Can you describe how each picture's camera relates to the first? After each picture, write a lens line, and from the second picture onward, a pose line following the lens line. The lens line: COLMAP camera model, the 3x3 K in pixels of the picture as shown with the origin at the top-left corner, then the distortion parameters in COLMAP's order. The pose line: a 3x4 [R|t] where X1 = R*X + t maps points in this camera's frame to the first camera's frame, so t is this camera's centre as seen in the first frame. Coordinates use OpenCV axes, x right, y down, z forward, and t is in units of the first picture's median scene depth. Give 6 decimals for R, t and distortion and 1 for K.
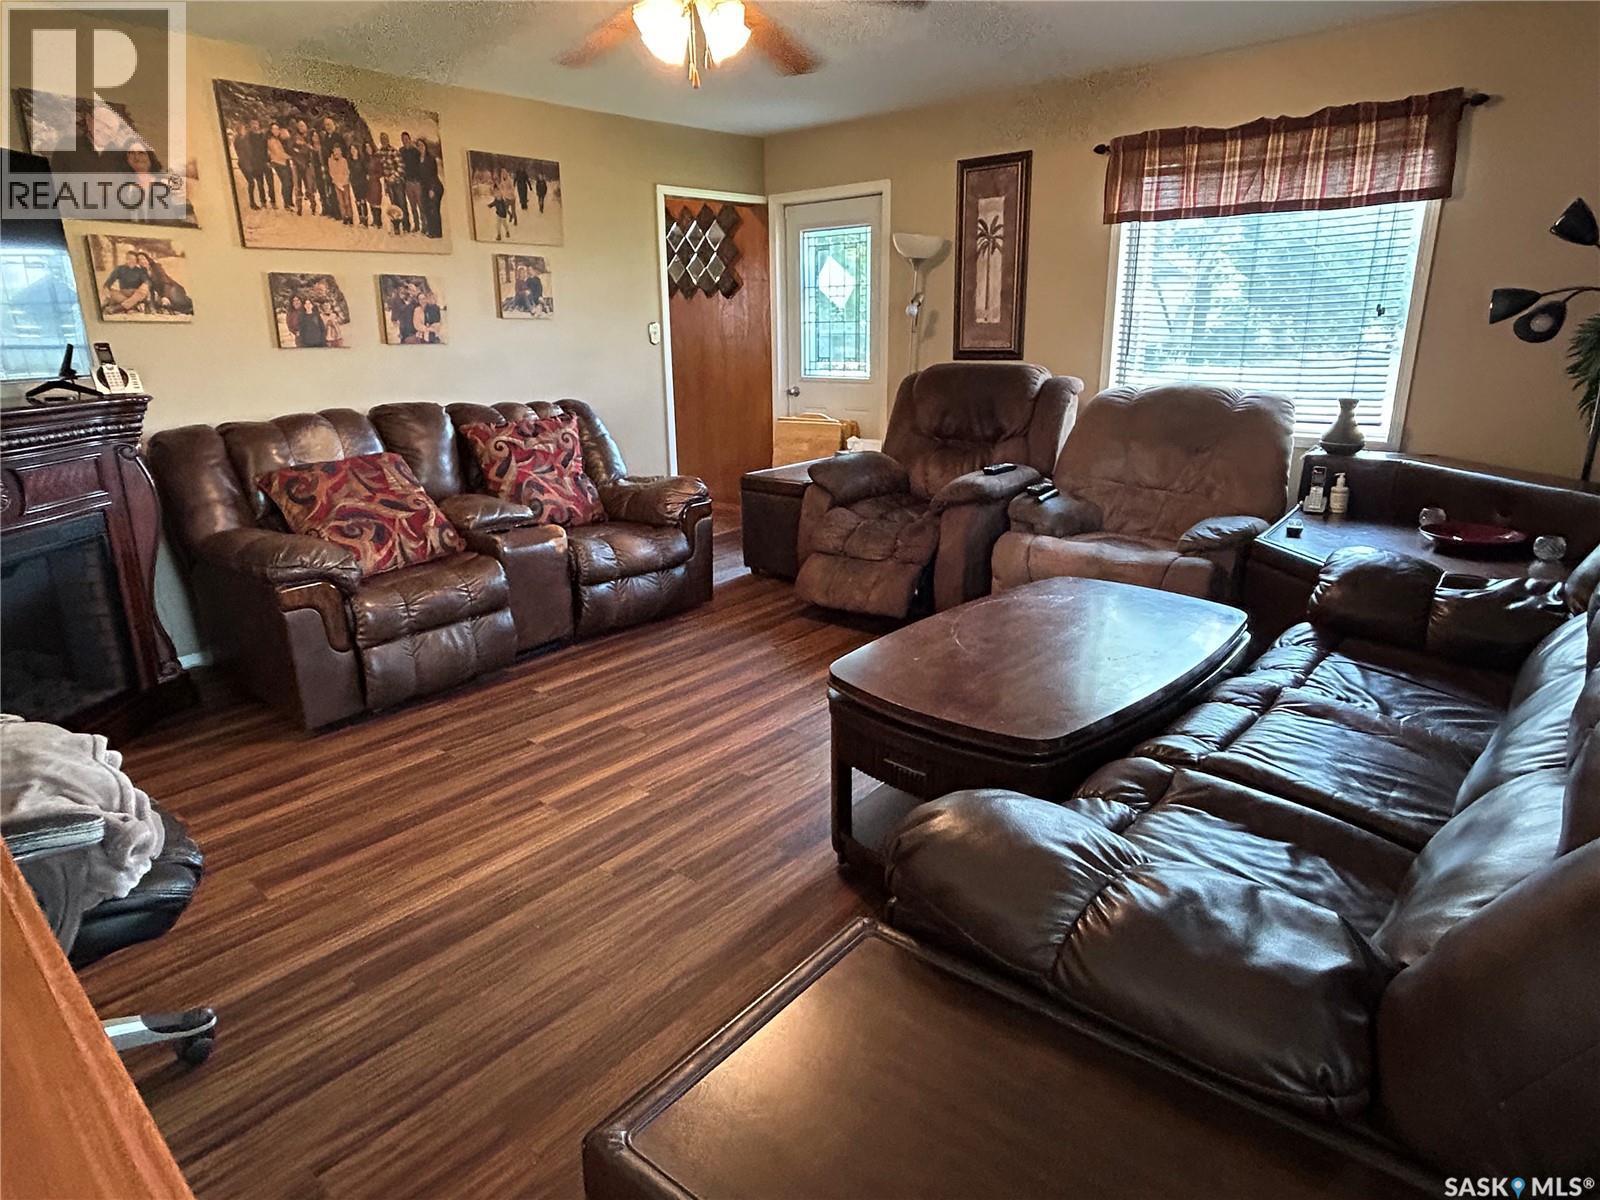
lens RADIAL K [[1002.7, 0, 800.0], [0, 1002.7, 600.0], [0, 0, 1]] dist [0.019927, -0.047224]
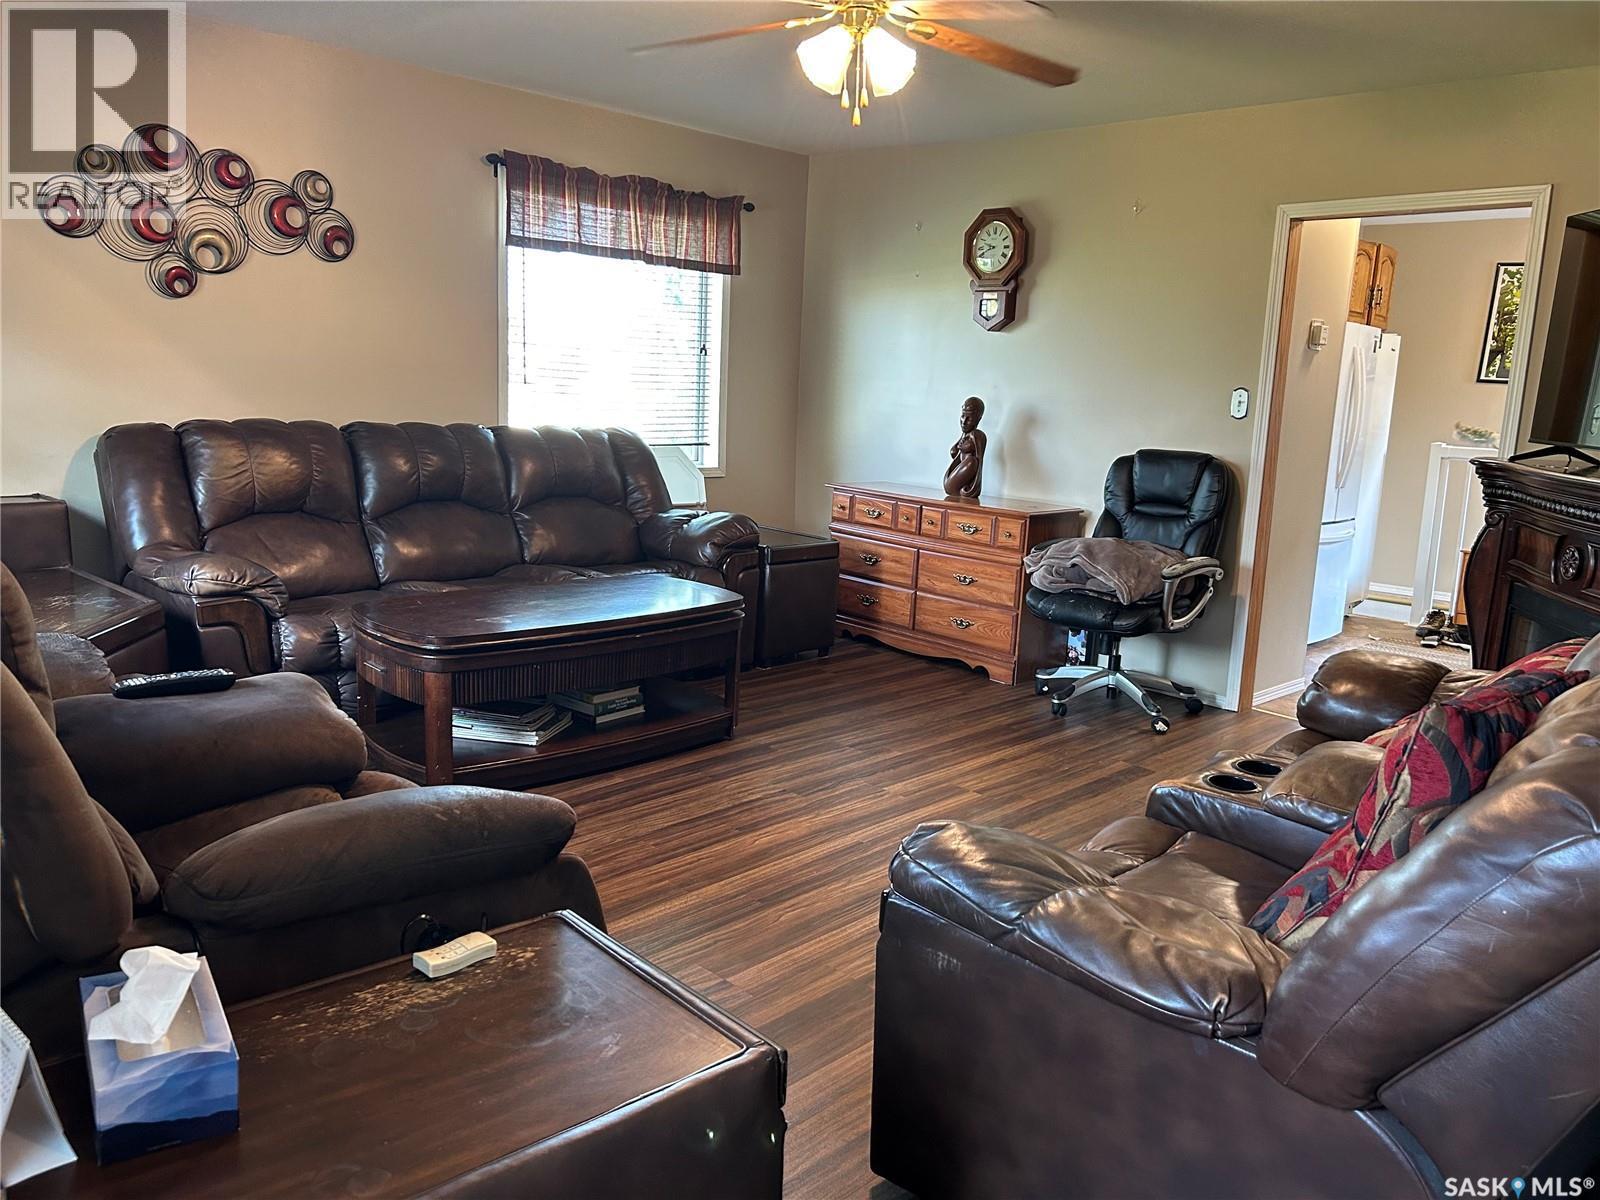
lens RADIAL K [[1245.2, 0, 800.0], [0, 1245.2, 600.0], [0, 0, 1]] dist [0.060352, -0.075344]
pose [[-0.998037, -0.028367, 0.055835, -0.141480], [-0.000795, 0.897201, 0.441623, -0.651111], [-0.062623, 0.440711, -0.895462, 2.324178]]
